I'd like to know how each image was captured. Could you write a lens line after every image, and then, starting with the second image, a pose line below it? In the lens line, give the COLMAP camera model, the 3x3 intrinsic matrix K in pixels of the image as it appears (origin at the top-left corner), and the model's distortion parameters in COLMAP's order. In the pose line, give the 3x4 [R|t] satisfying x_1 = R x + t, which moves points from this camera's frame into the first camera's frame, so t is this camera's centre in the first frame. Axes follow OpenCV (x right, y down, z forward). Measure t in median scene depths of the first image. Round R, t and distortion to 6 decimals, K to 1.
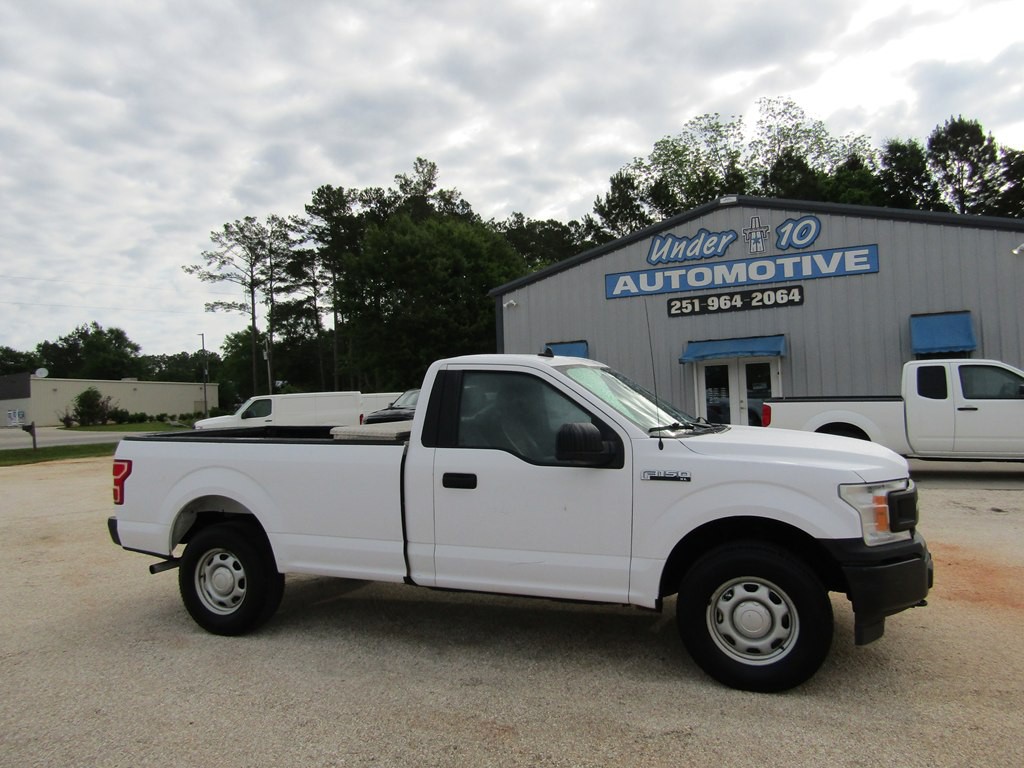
lens RADIAL K [[722.8, 0, 515.9], [0, 722.8, 390.6], [0, 0, 1]] dist [-0.012051, 0.001873]
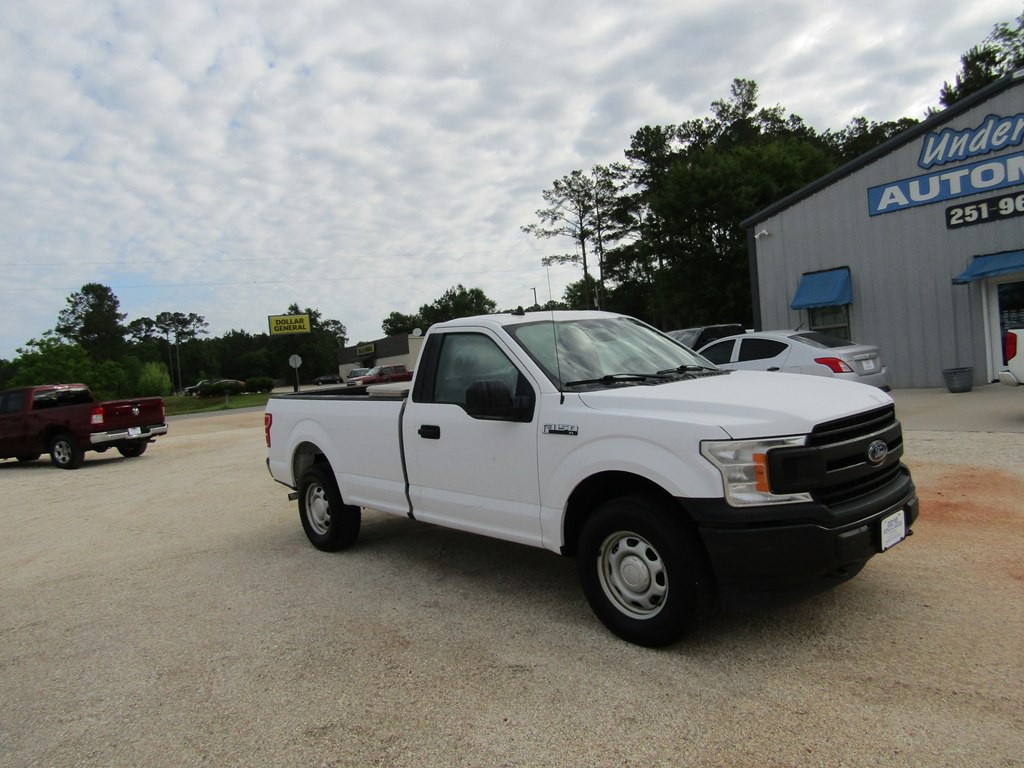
lens RADIAL K [[722.8, 0, 518.1], [0, 722.8, 388.9], [0, 0, 1]] dist [-0.012051, 0.001873]
pose [[0.890759, -0.023126, -0.453888, 0.039479], [0.059974, 0.995952, 0.066954, -0.000772], [0.450502, -0.086861, 0.888540, 0.003913]]
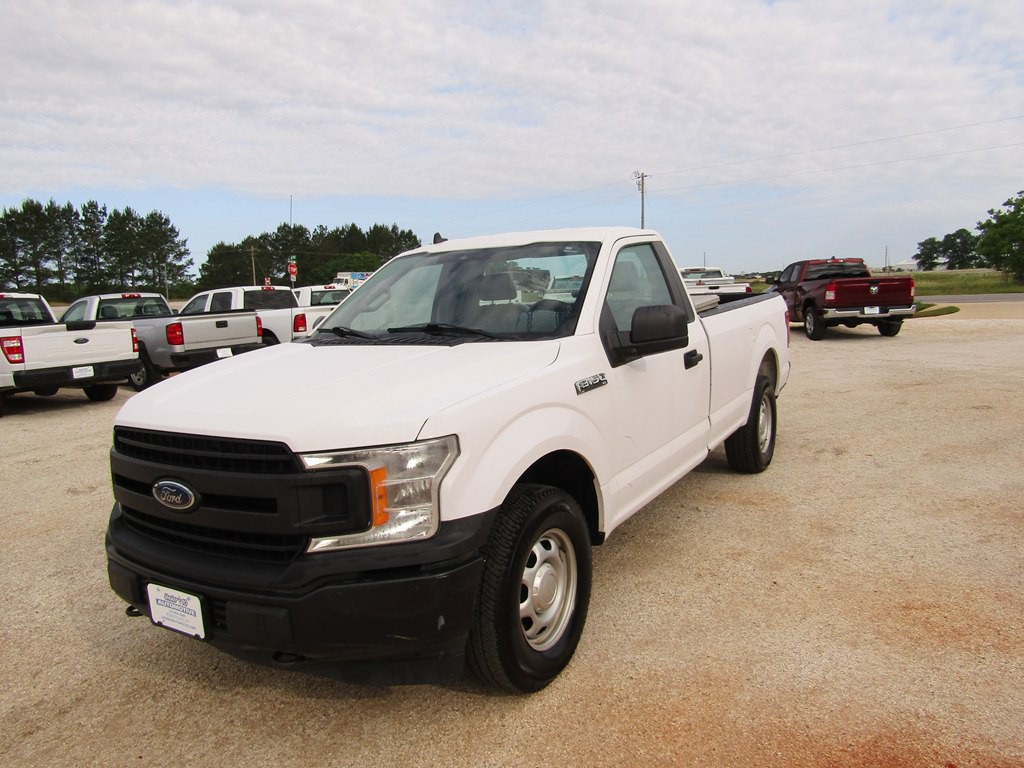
lens RADIAL K [[722.8, 0, 512.4], [0, 722.8, 389.8], [0, 0, 1]] dist [-0.012051, 0.001873]
pose [[-0.192711, 0.178309, -0.964919, 0.072298], [0.071892, 0.983274, 0.167343, -0.000605], [0.978618, -0.037121, -0.202306, 0.095878]]
